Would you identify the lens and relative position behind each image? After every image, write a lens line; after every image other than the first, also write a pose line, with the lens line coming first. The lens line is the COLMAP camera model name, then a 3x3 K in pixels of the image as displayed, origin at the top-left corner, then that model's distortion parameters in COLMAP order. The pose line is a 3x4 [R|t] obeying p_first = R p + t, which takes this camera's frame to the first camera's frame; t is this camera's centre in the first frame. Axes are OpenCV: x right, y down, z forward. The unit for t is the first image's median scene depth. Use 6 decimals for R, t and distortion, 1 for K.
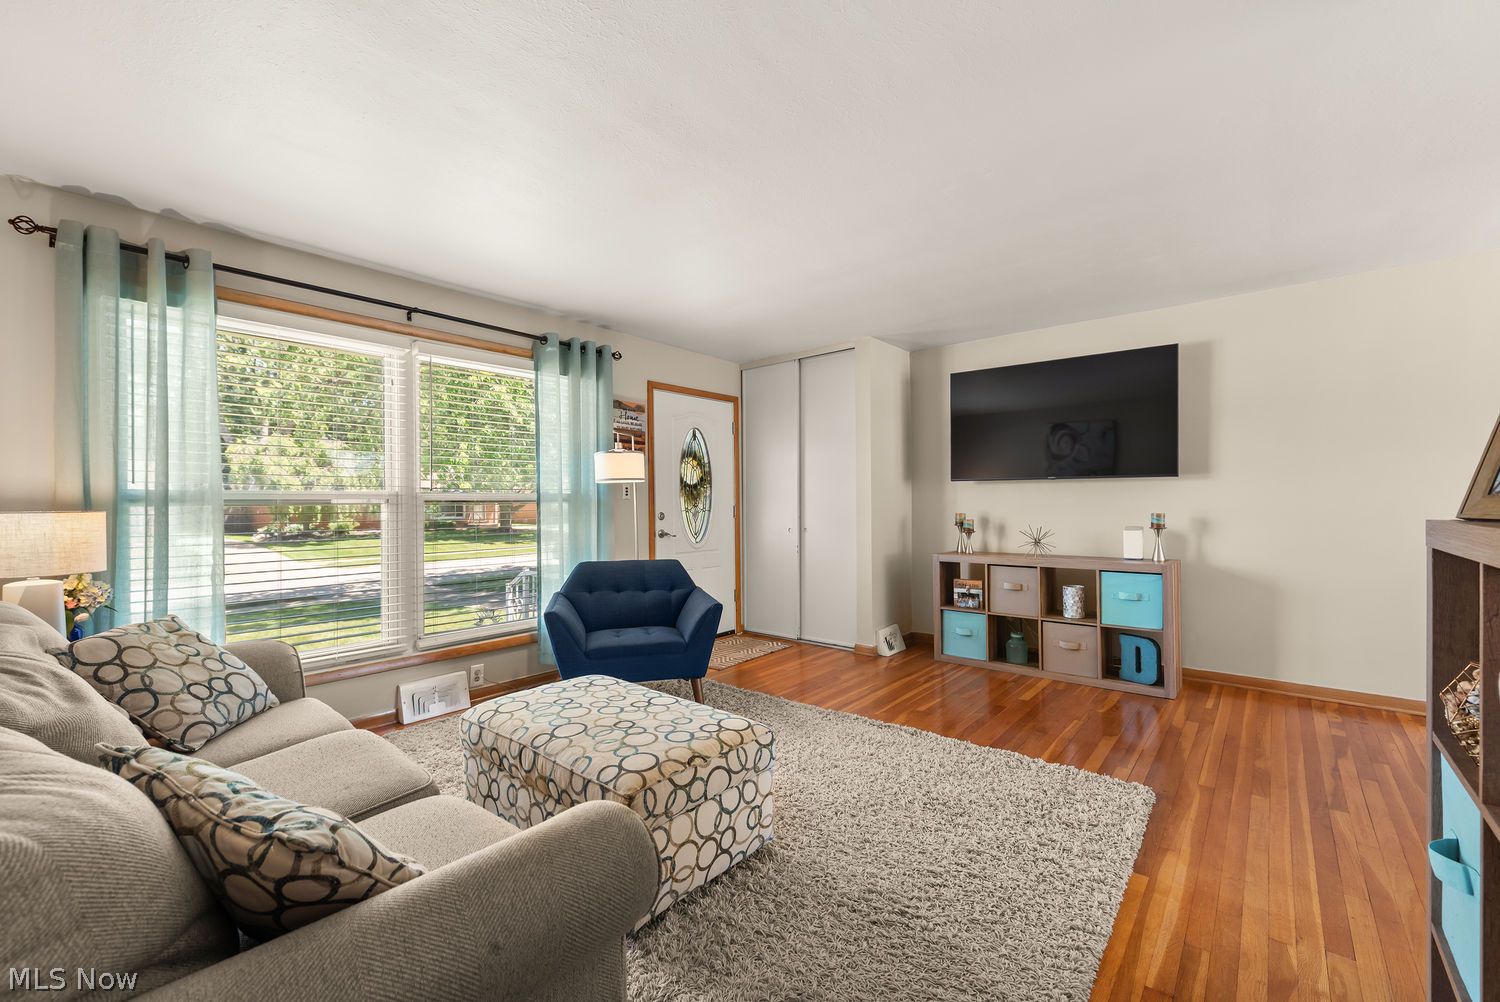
lens RADIAL K [[619.1, 0, 745.6], [0, 619.1, 502.2], [0, 0, 1]] dist [0.003033, -0.000689]
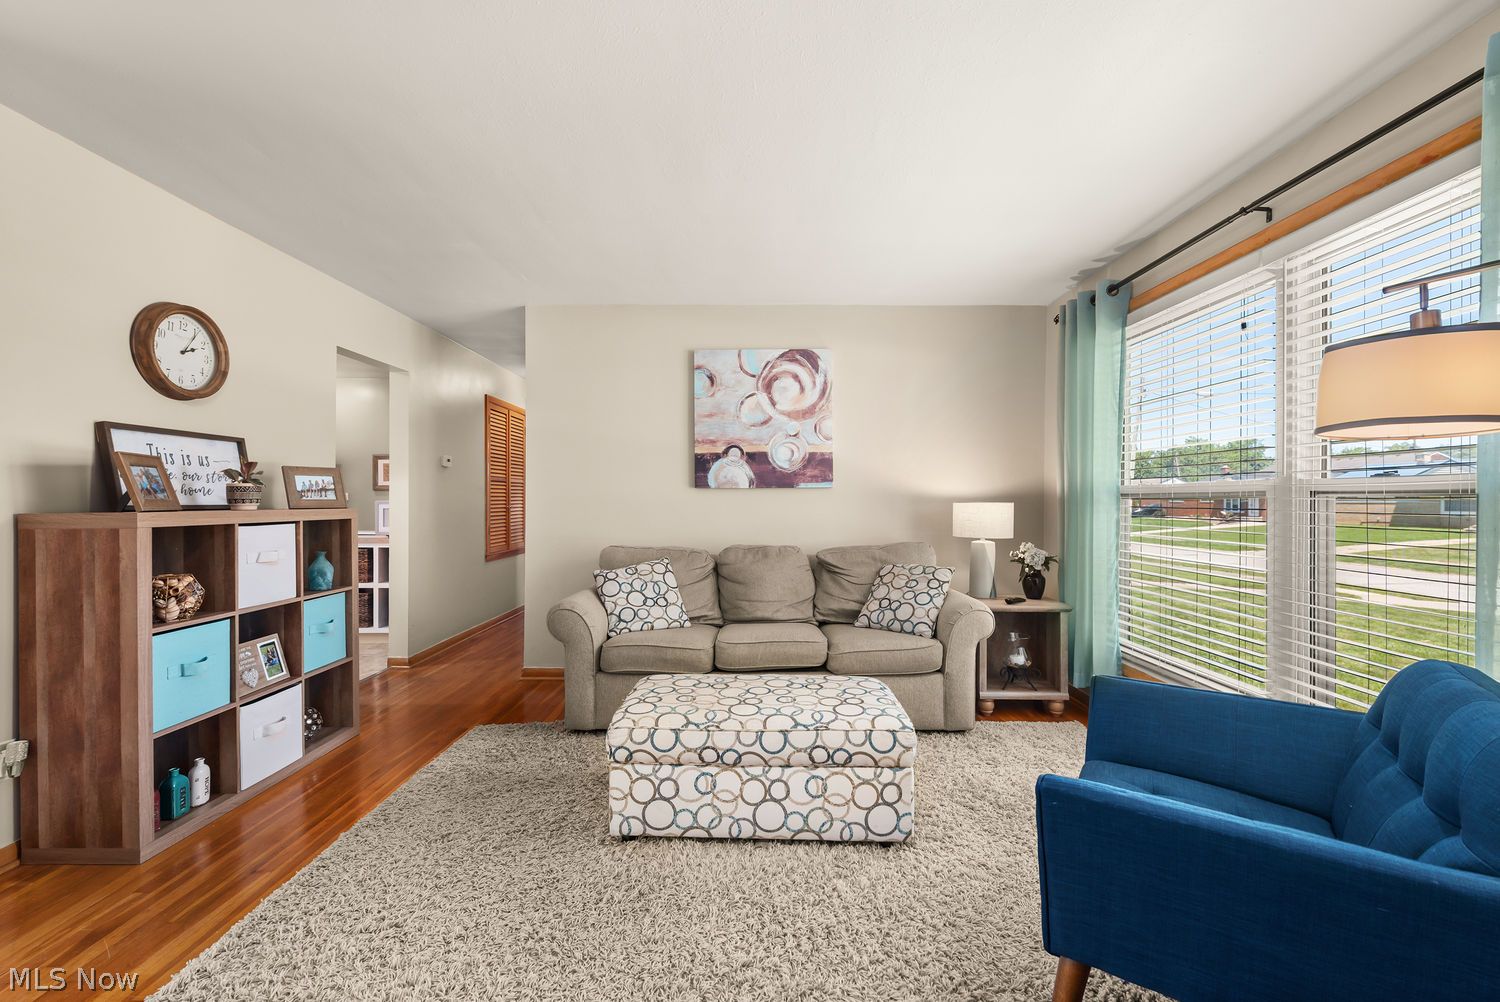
lens RADIAL K [[619.1, 0, 745.6], [0, 619.1, 502.2], [0, 0, 1]] dist [0.003033, -0.000689]
pose [[-0.763253, 0.007136, -0.646060, 0.270188], [0.004143, 0.999973, 0.006150, 0.000789], [0.646087, 0.002018, -0.763261, 0.989111]]
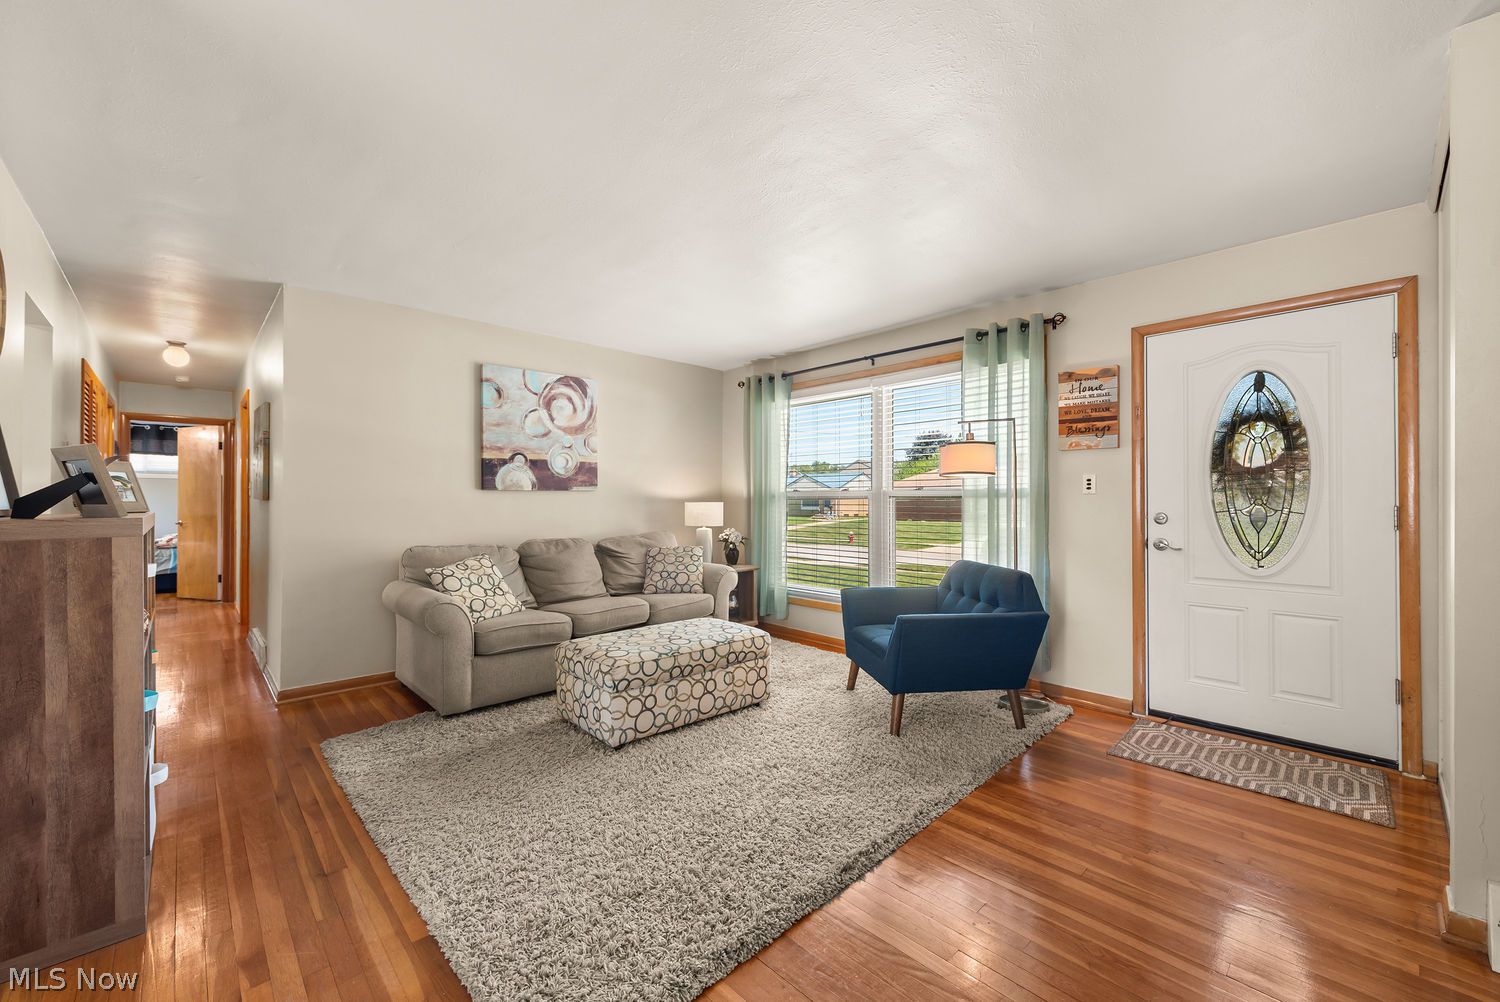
lens RADIAL K [[592.5, 0, 747.9], [0, 592.5, 498.6], [0, 0, 1]] dist [0.000492, -0.000613]
pose [[-0.104777, 0.003360, -0.994490, 0.679365], [0.002669, 0.999992, 0.003097, -0.002846], [0.994492, -0.002330, -0.104785, 0.745294]]
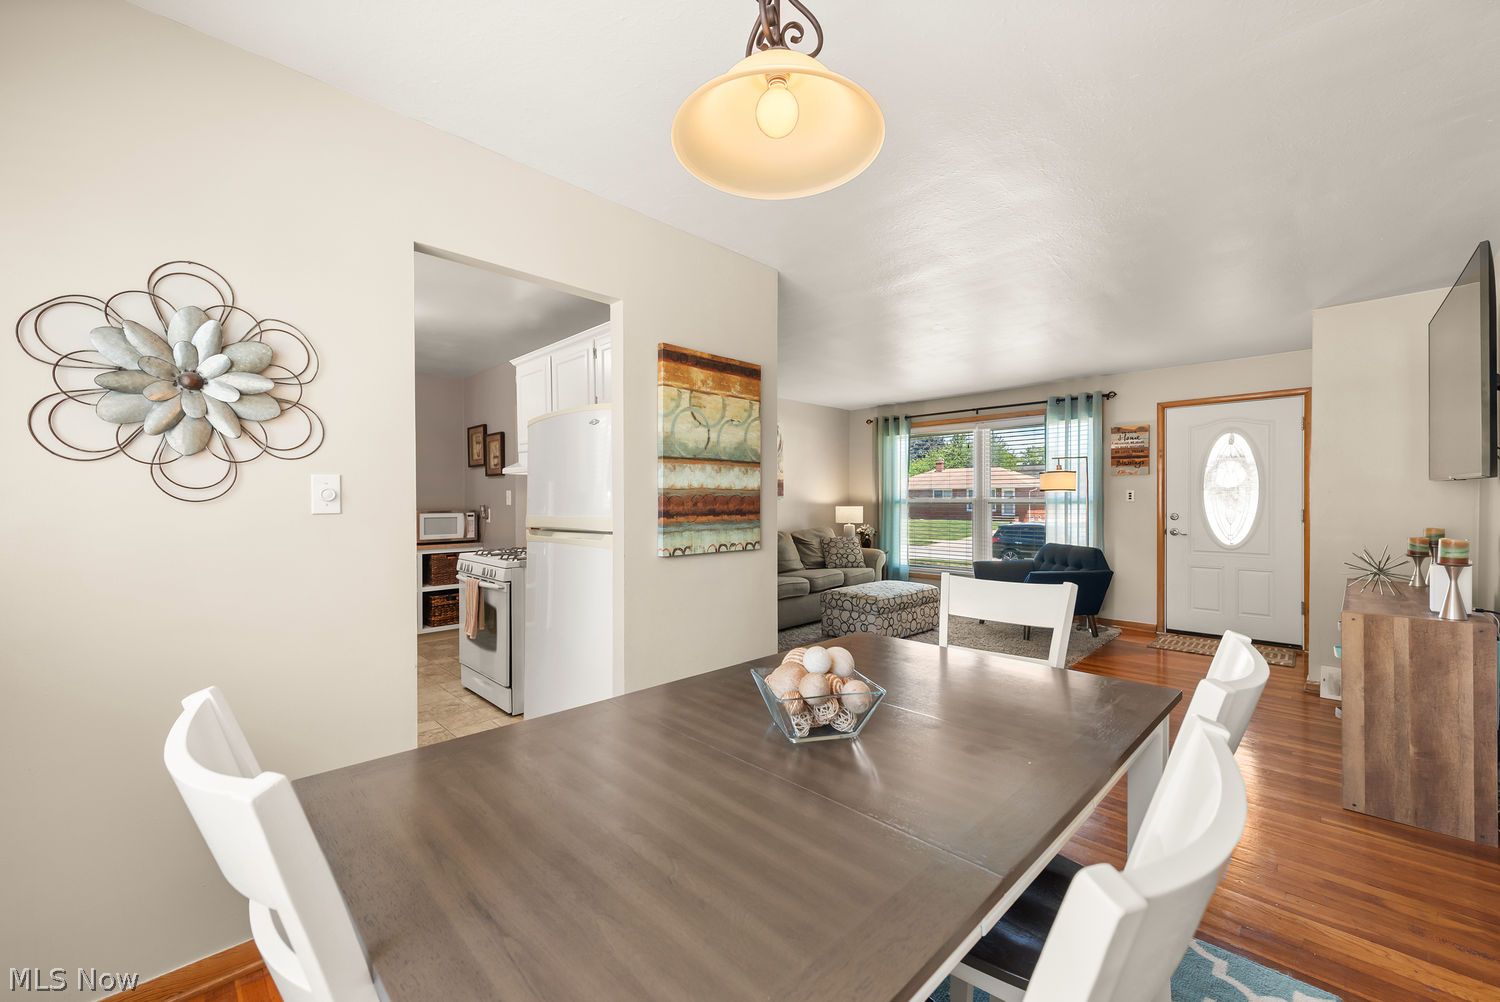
lens RADIAL K [[587.5, 0, 751.6], [0, 587.5, 505.4], [0, 0, 1]] dist [0.000234, 0.000112]
pose [[-0.080199, 0.016058, -0.996650, 1.241735], [0.005449, 0.999862, 0.015672, -0.023828], [0.996764, -0.004174, -0.080275, 0.360860]]
